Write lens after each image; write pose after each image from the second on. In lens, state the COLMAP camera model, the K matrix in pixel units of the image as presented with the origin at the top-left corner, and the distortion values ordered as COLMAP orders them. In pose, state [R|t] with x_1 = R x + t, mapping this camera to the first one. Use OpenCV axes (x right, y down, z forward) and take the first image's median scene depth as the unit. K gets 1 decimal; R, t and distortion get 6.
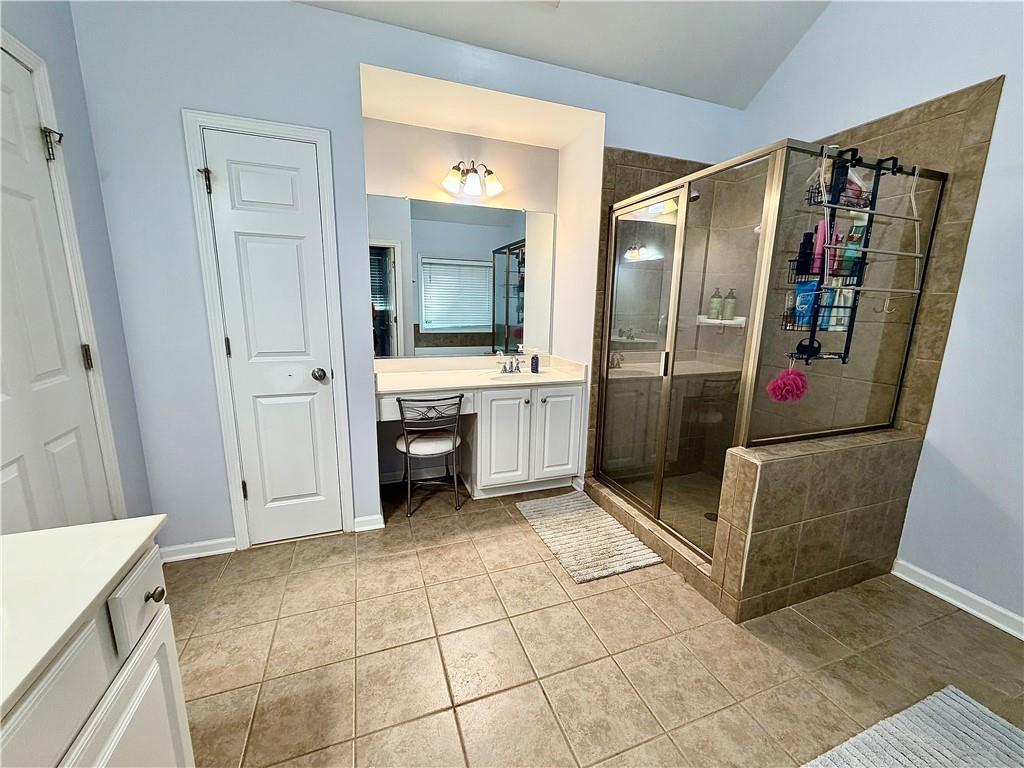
lens RADIAL K [[408.2, 0, 510.2], [0, 408.2, 383.1], [0, 0, 1]] dist [-0.001279, -0.000127]
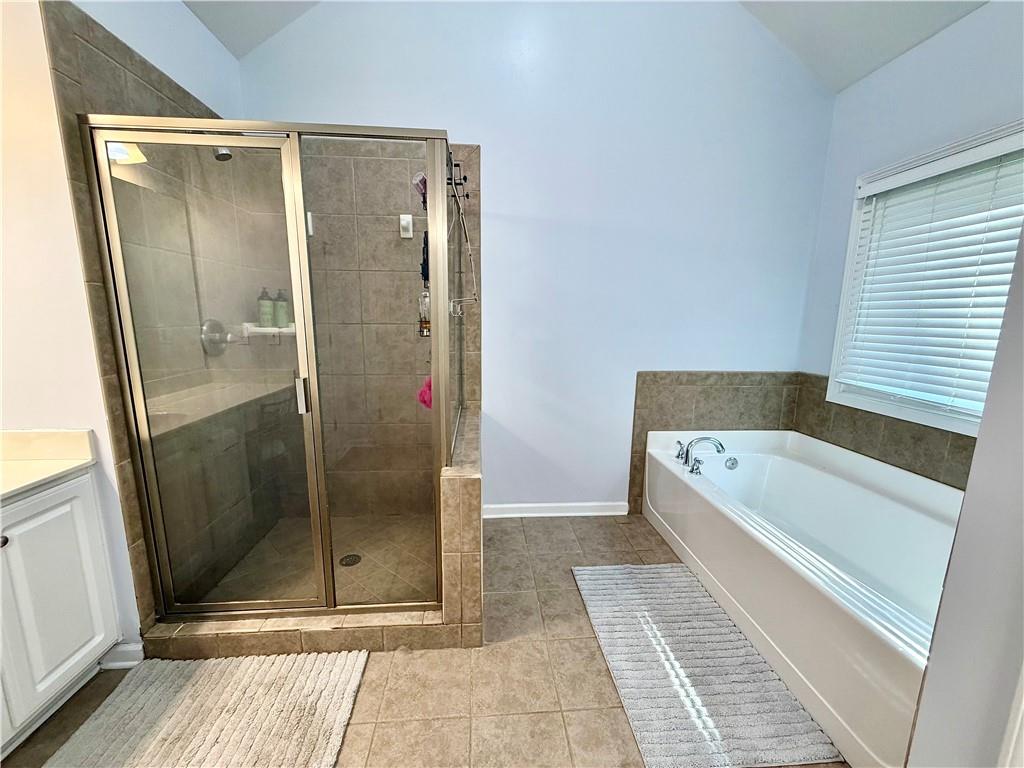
lens RADIAL K [[408.2, 0, 511.5], [0, 408.2, 384.1], [0, 0, 1]] dist [-0.001279, -0.000127]
pose [[0.268720, -0.175582, 0.947080, -0.166925], [0.177165, 0.975480, 0.130579, -0.088734], [-0.946785, 0.132700, 0.293238, 0.436896]]
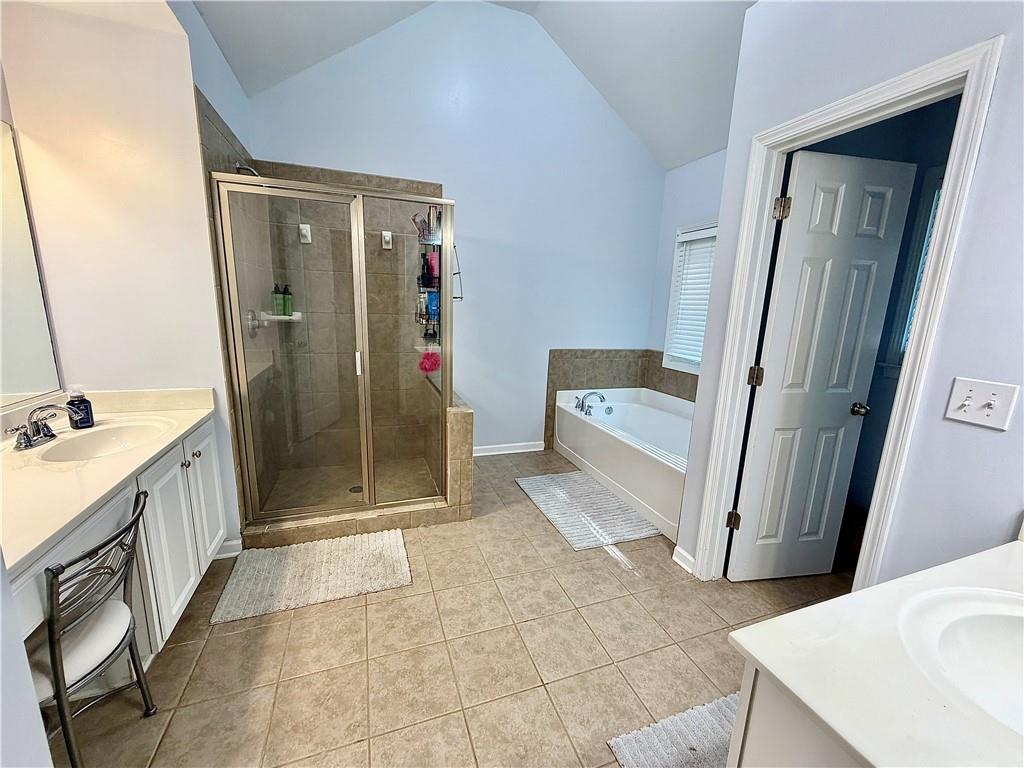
lens RADIAL K [[408.2, 0, 510.9], [0, 408.2, 383.3], [0, 0, 1]] dist [-0.001279, -0.000127]
pose [[0.003356, -0.211769, 0.977314, -0.627255], [0.155251, 0.965580, 0.208693, -0.147982], [-0.987869, 0.151029, 0.036118, 0.550007]]
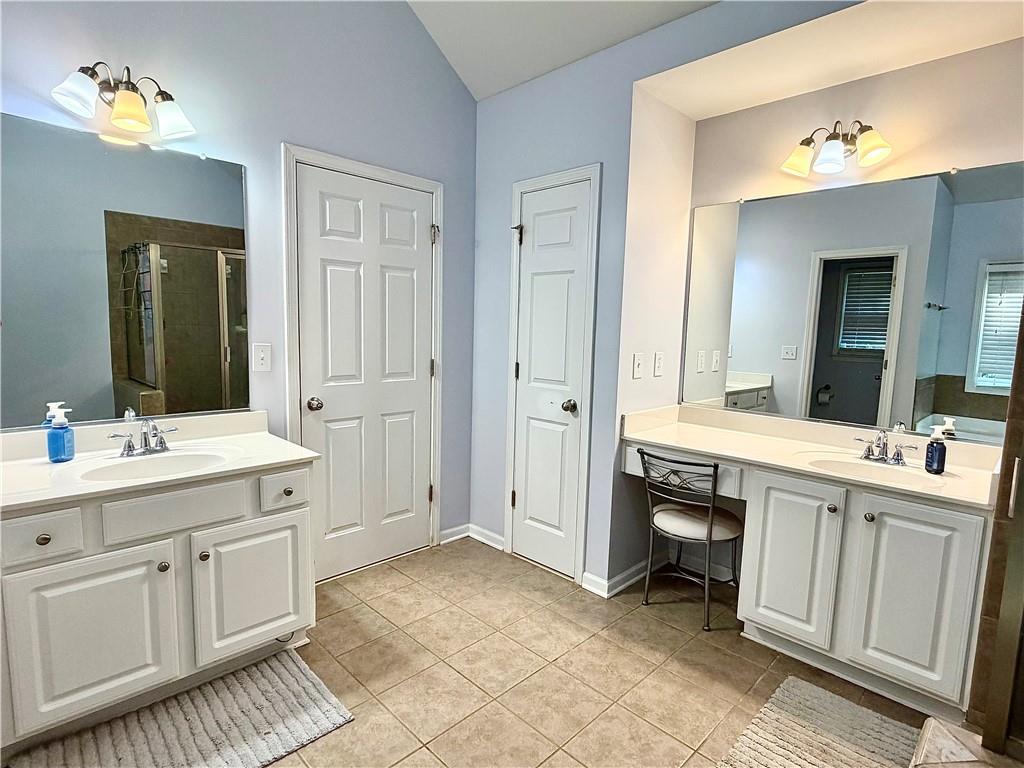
lens RADIAL K [[537.2, 0, 510.8], [0, 537.2, 385.2], [0, 0, 1]] dist [0.002651, 0.000848]
pose [[0.417779, 0.091507, -0.903929, 0.602793], [-0.191023, 0.981523, 0.011075, -0.053775], [0.888241, 0.168044, 0.427539, 0.295277]]
